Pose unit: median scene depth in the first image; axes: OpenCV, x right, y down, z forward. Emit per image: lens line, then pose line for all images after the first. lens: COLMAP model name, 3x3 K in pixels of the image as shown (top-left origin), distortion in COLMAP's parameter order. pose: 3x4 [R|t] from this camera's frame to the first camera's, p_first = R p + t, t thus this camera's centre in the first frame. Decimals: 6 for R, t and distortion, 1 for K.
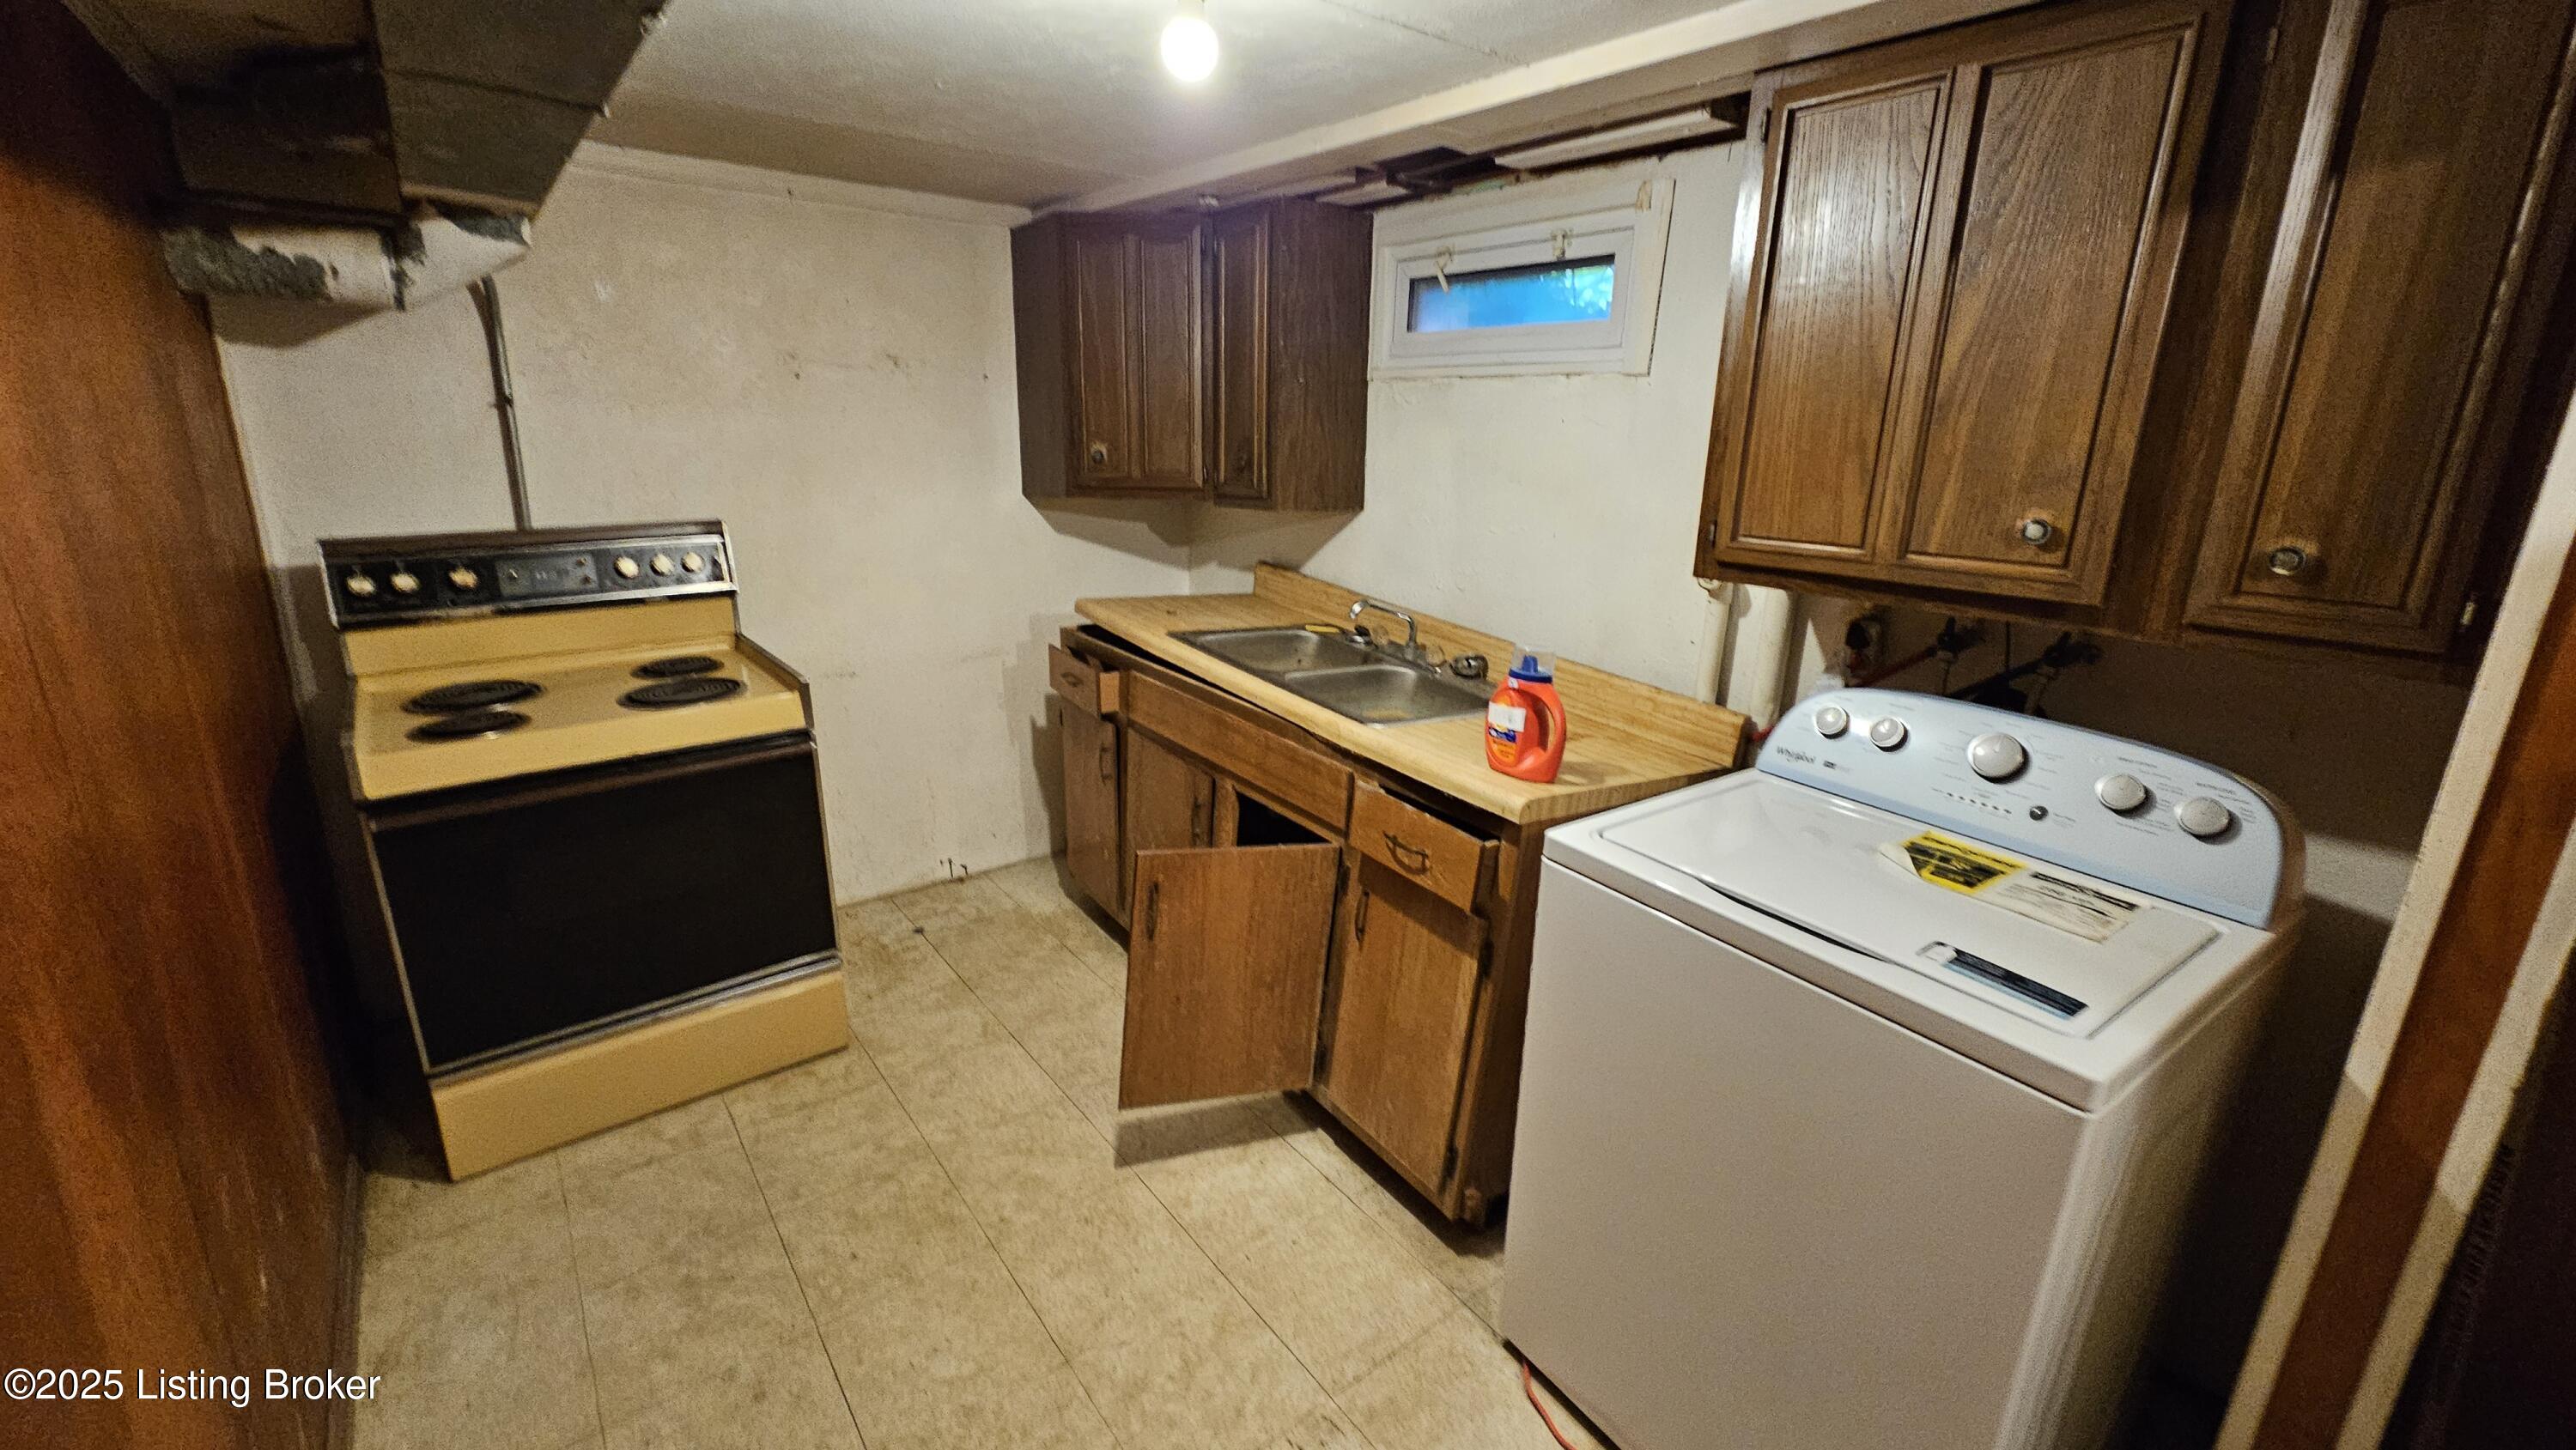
lens RADIAL K [[1055.7, 0, 1283.5], [0, 1055.7, 716.4], [0, 0, 1]] dist [0.003102, -0.000606]
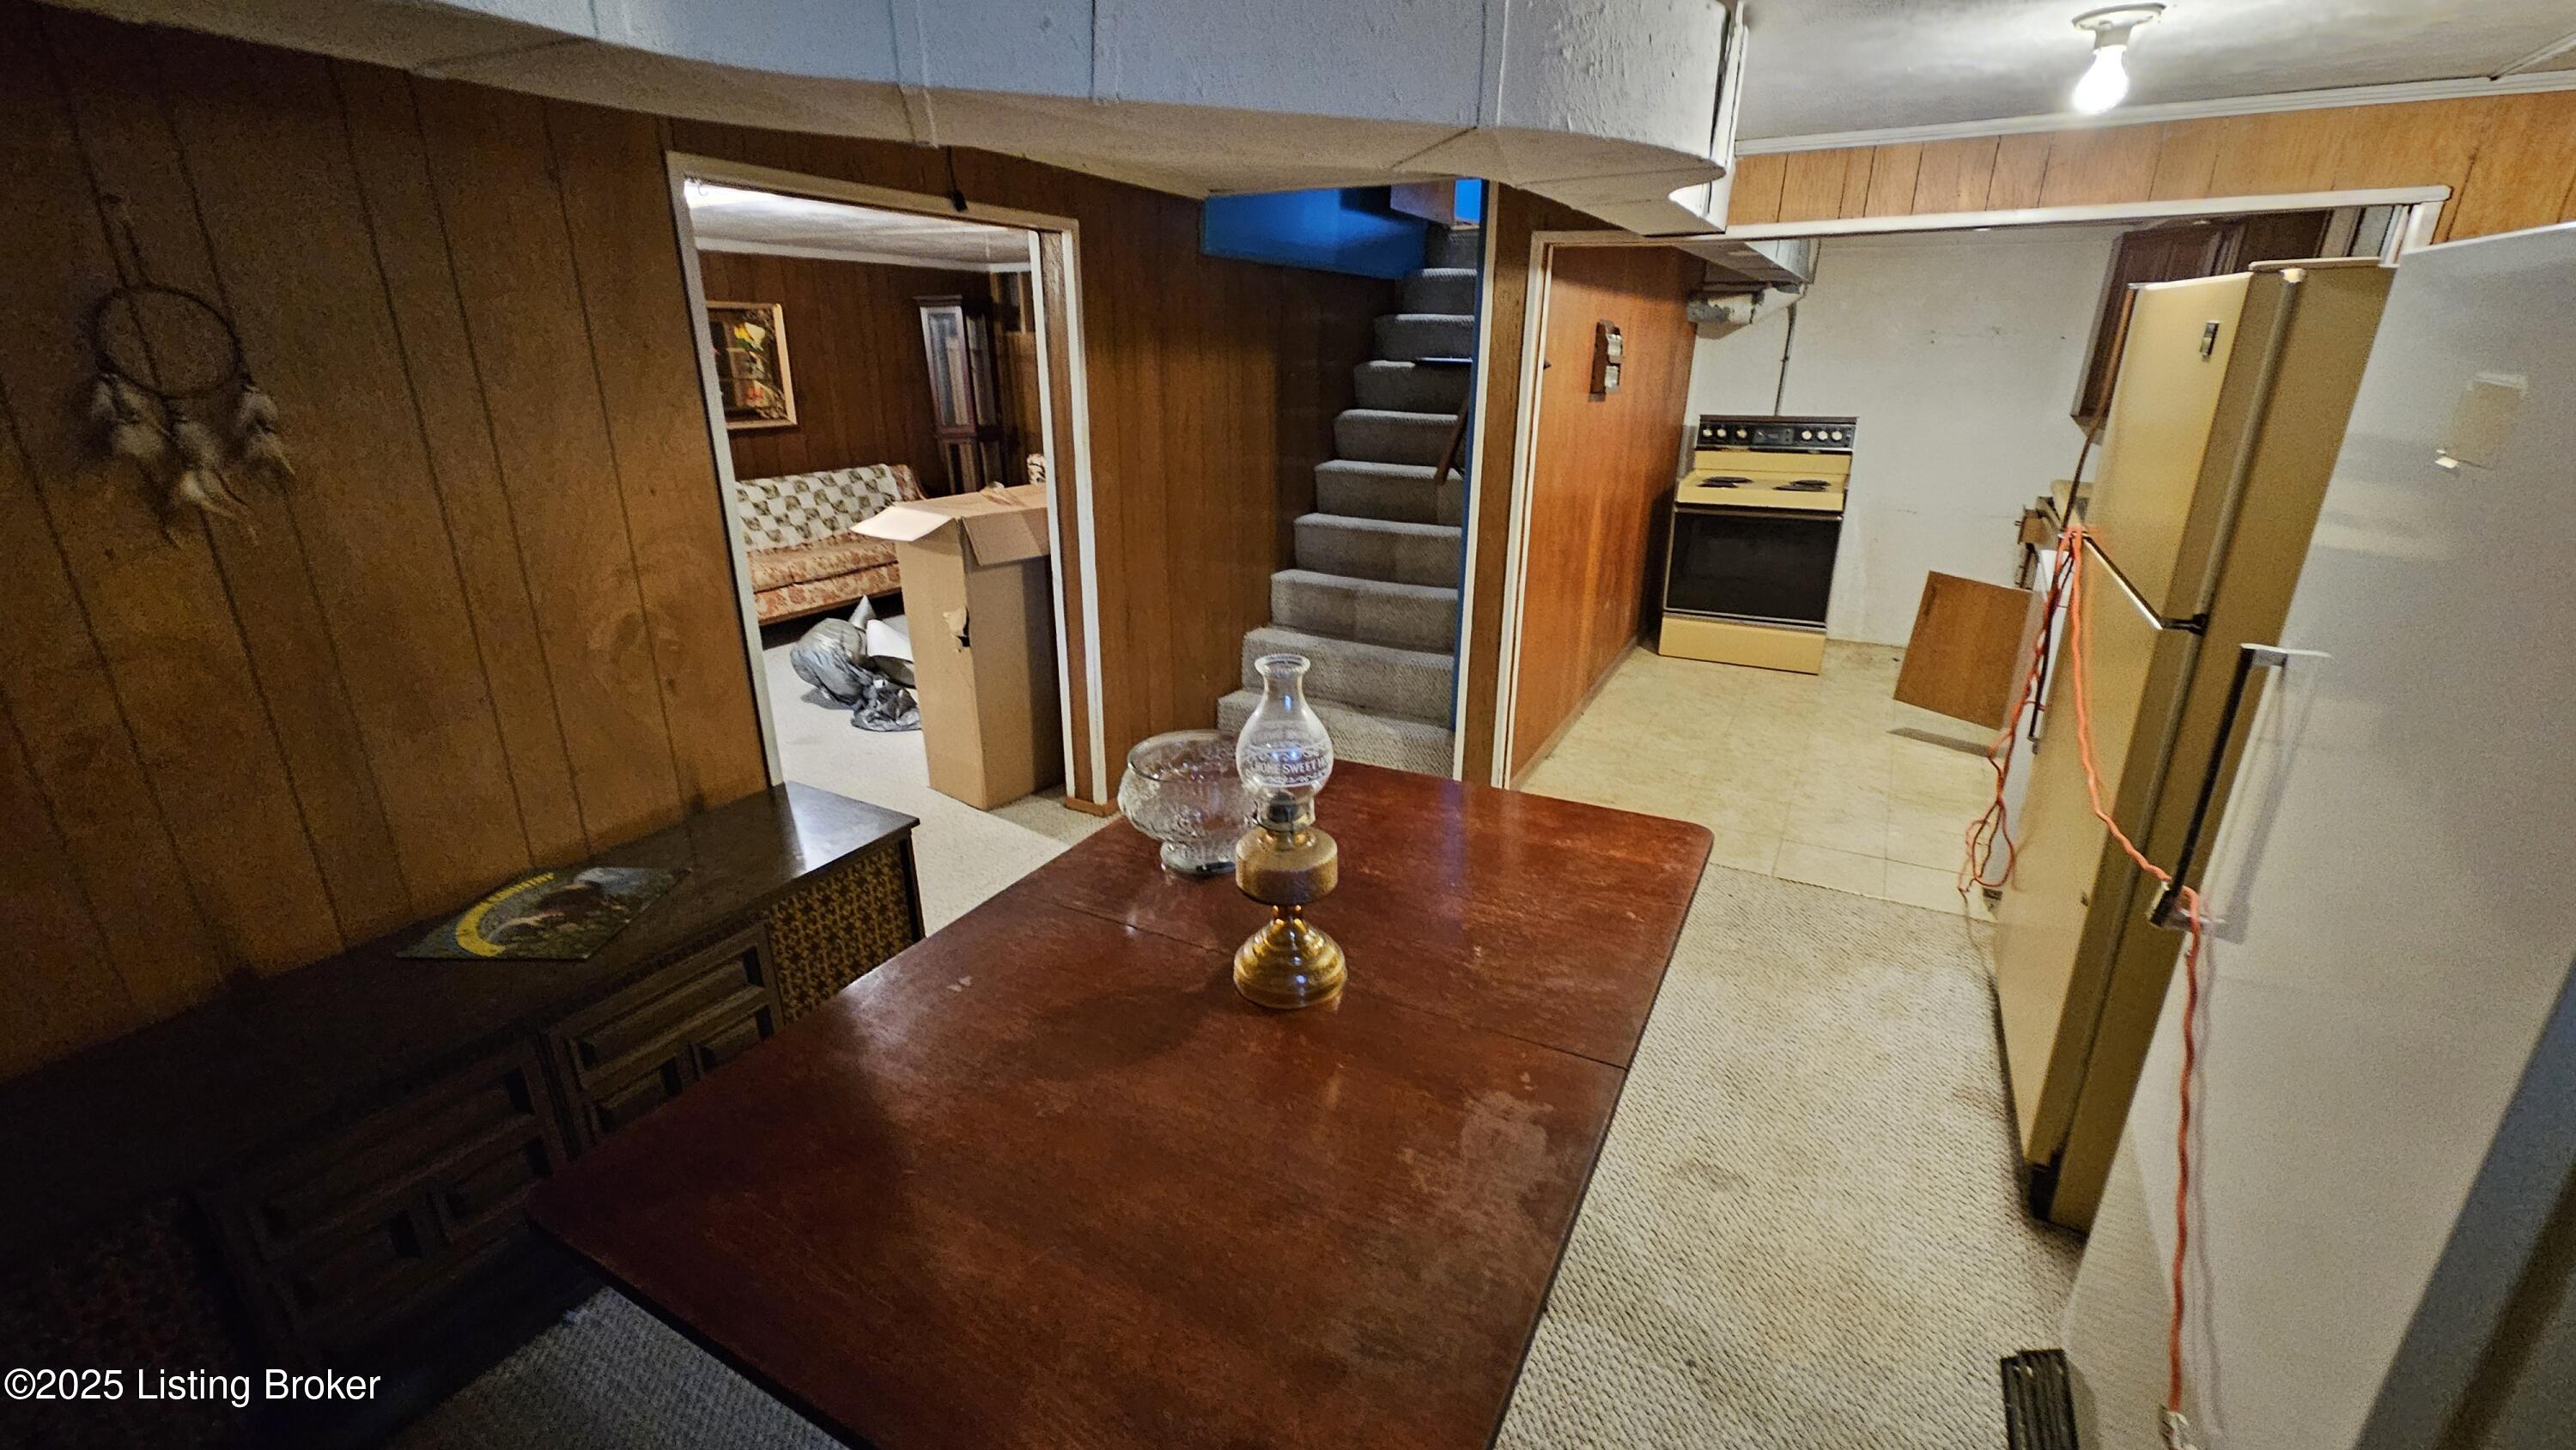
lens RADIAL K [[1055.7, 0, 1288.1], [0, 1055.7, 707.8], [0, 0, 1]] dist [0.003102, -0.000606]
pose [[0.395935, 0.278157, -0.875136, 1.150526], [-0.244076, 0.950615, 0.191721, 0.266029], [0.885247, 0.137691, 0.444274, -0.943347]]
